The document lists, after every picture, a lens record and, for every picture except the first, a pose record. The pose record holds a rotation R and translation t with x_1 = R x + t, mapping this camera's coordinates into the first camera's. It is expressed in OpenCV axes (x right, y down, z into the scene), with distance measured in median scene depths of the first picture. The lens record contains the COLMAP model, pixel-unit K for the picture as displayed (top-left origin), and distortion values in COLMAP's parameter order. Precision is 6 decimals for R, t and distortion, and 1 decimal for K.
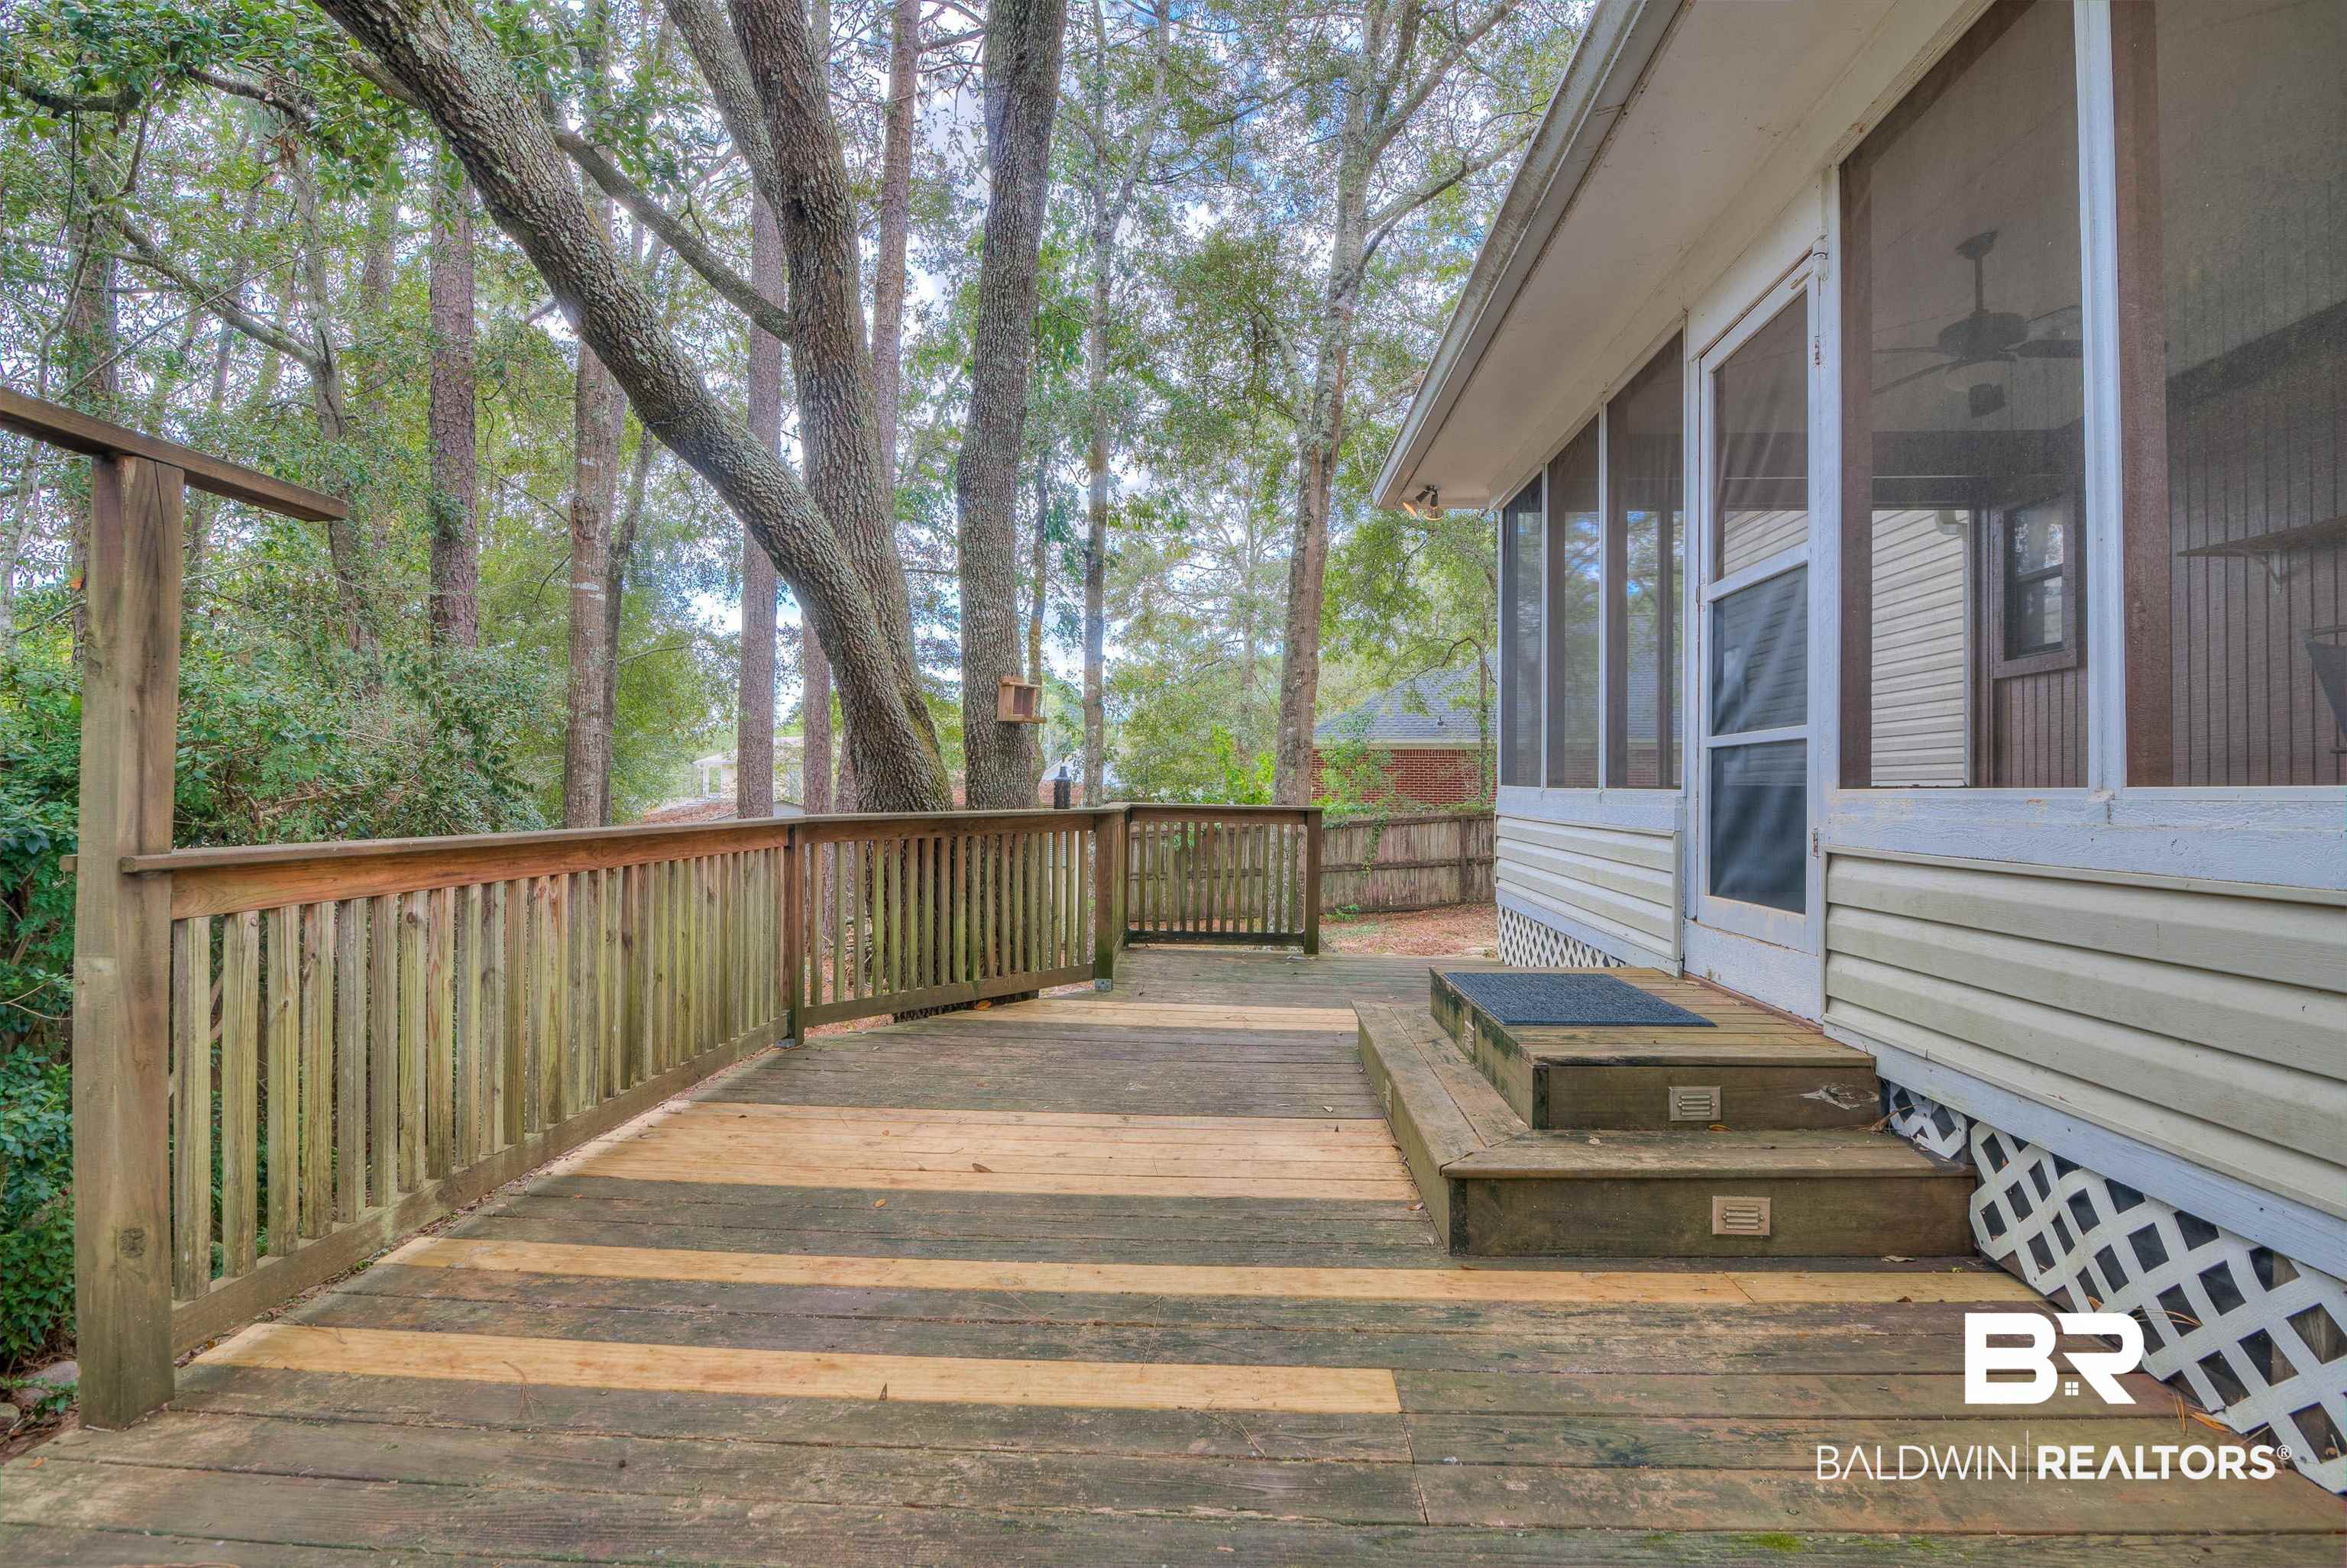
lens RADIAL K [[1077.9, 0, 1183.8], [0, 1077.9, 770.7], [0, 0, 1]] dist [-0.000482, -0.000015]
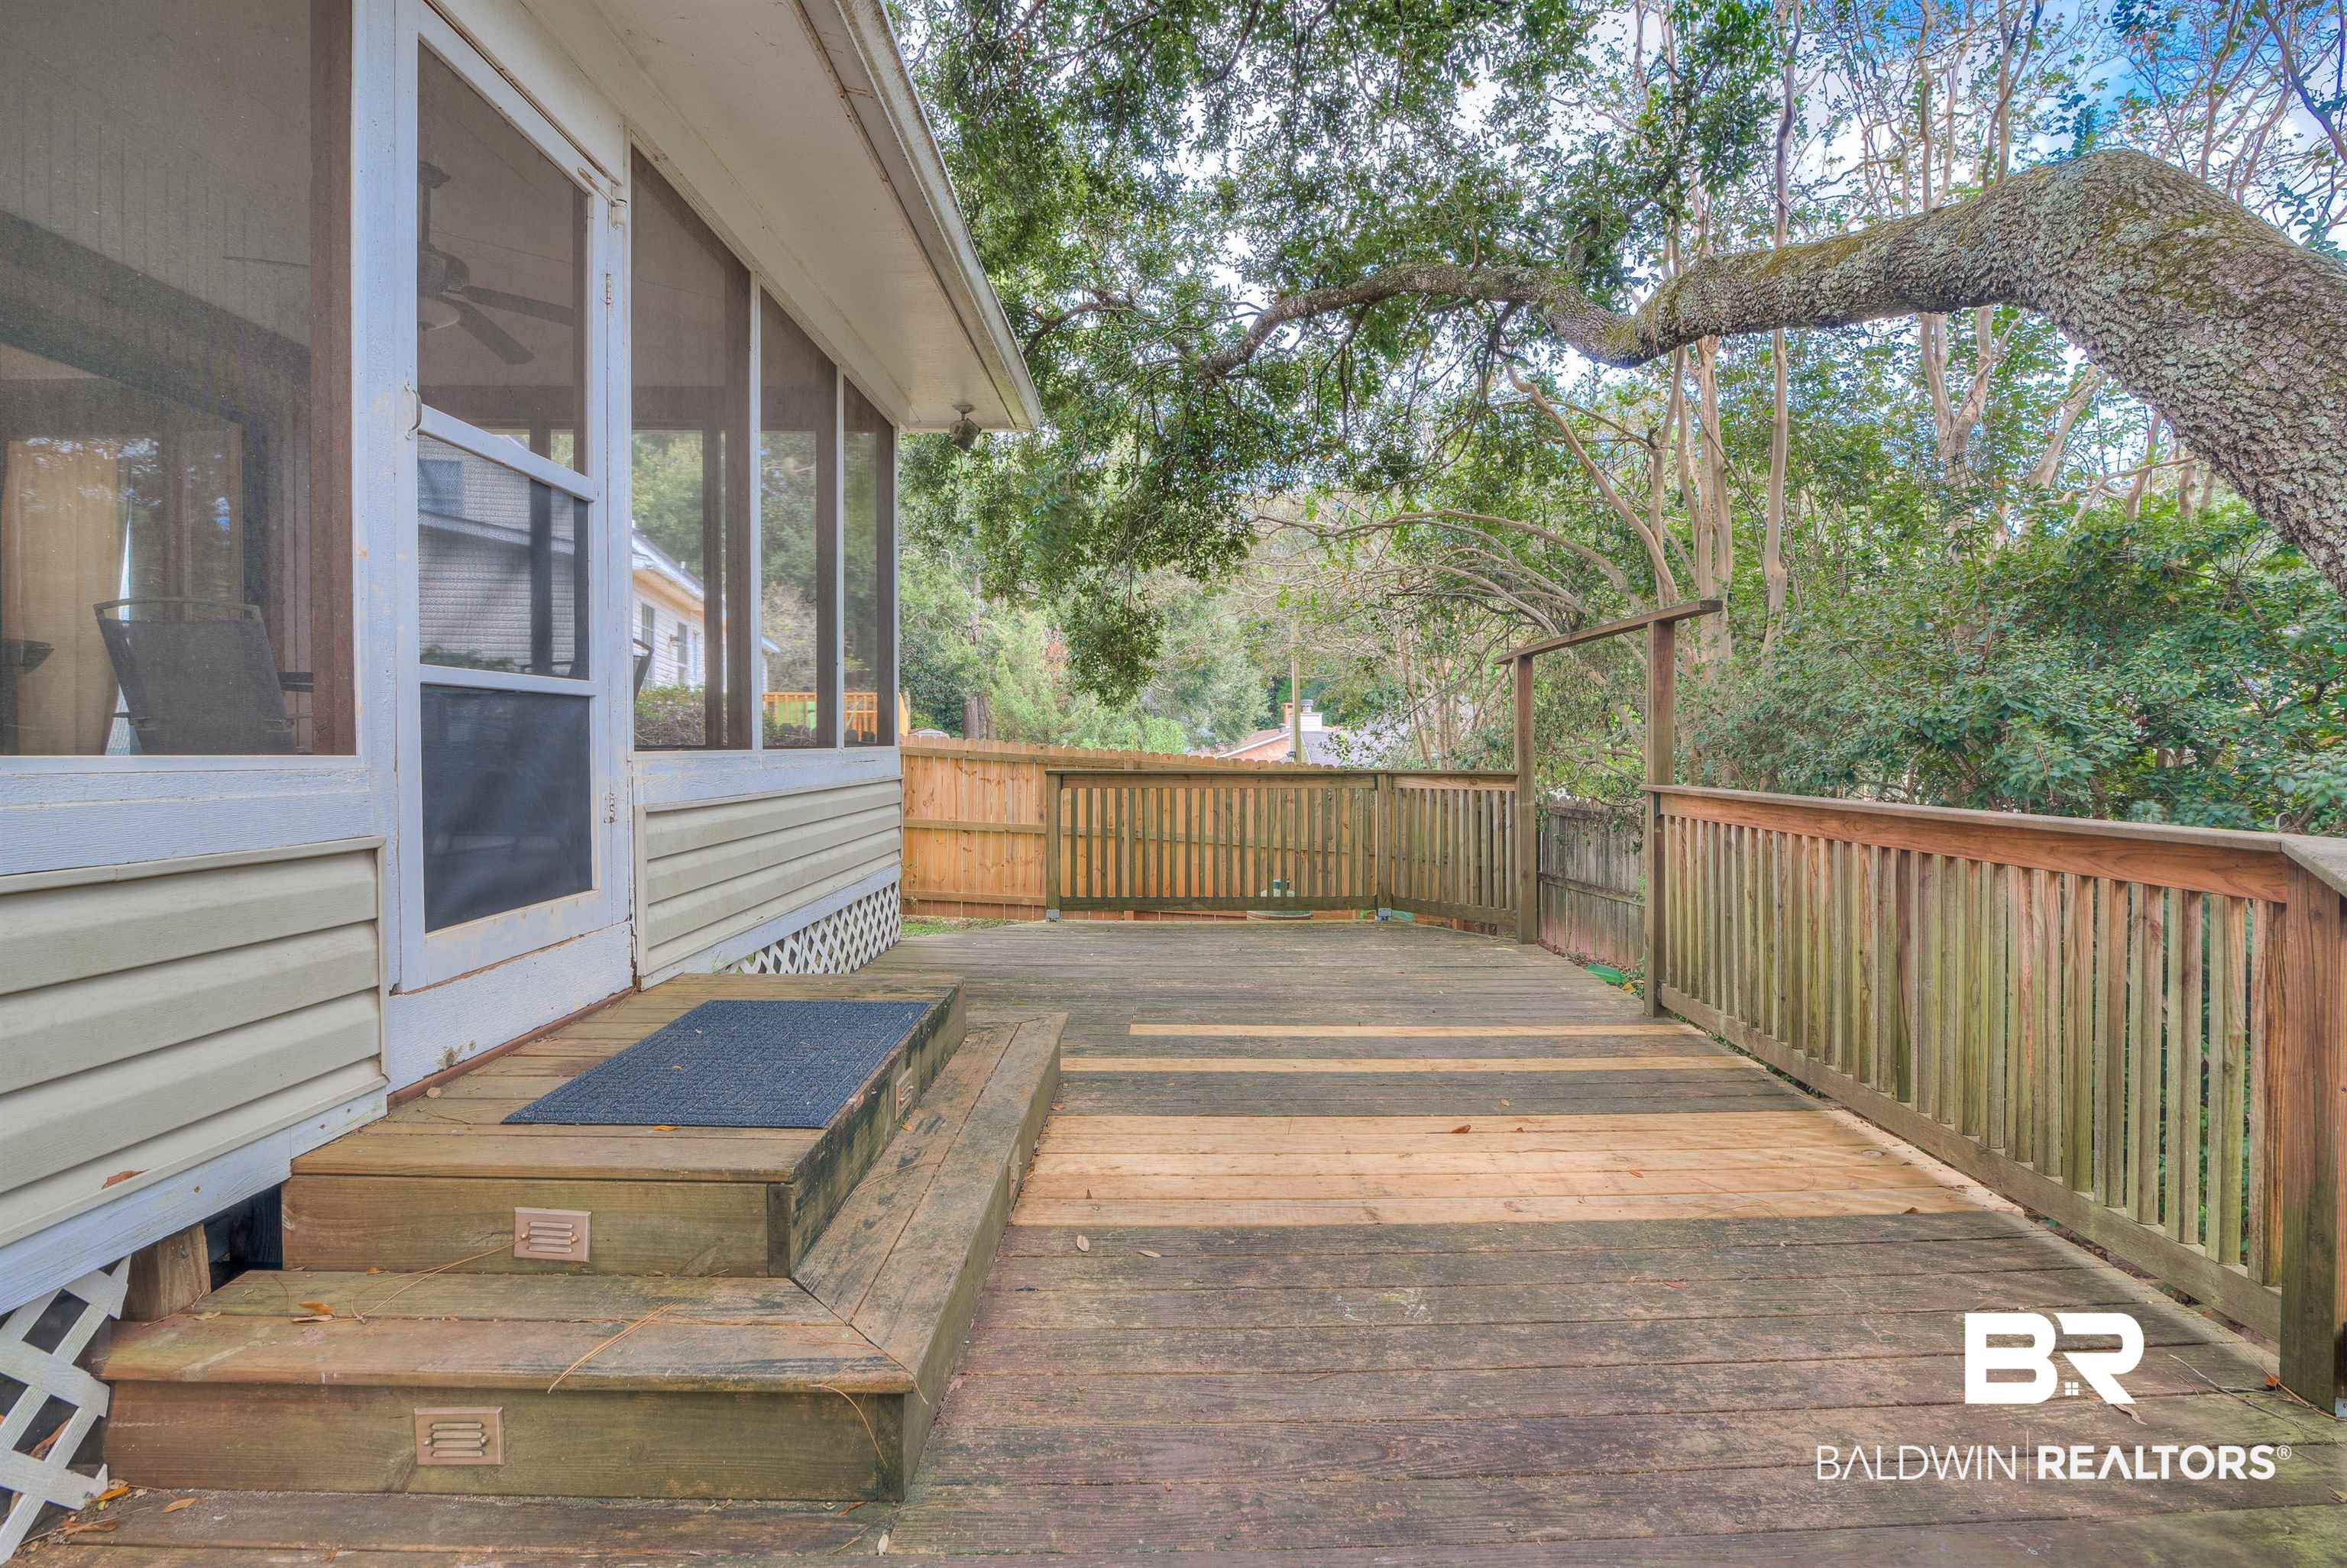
lens RADIAL K [[1077.9, 0, 1183.8], [0, 1077.9, 770.7], [0, 0, 1]] dist [-0.000482, -0.000015]
pose [[-0.998382, -0.007053, -0.056416, 0.130396], [-0.007321, 0.999963, 0.004544, 0.025123], [0.056382, 0.004950, -0.998397, 1.944183]]
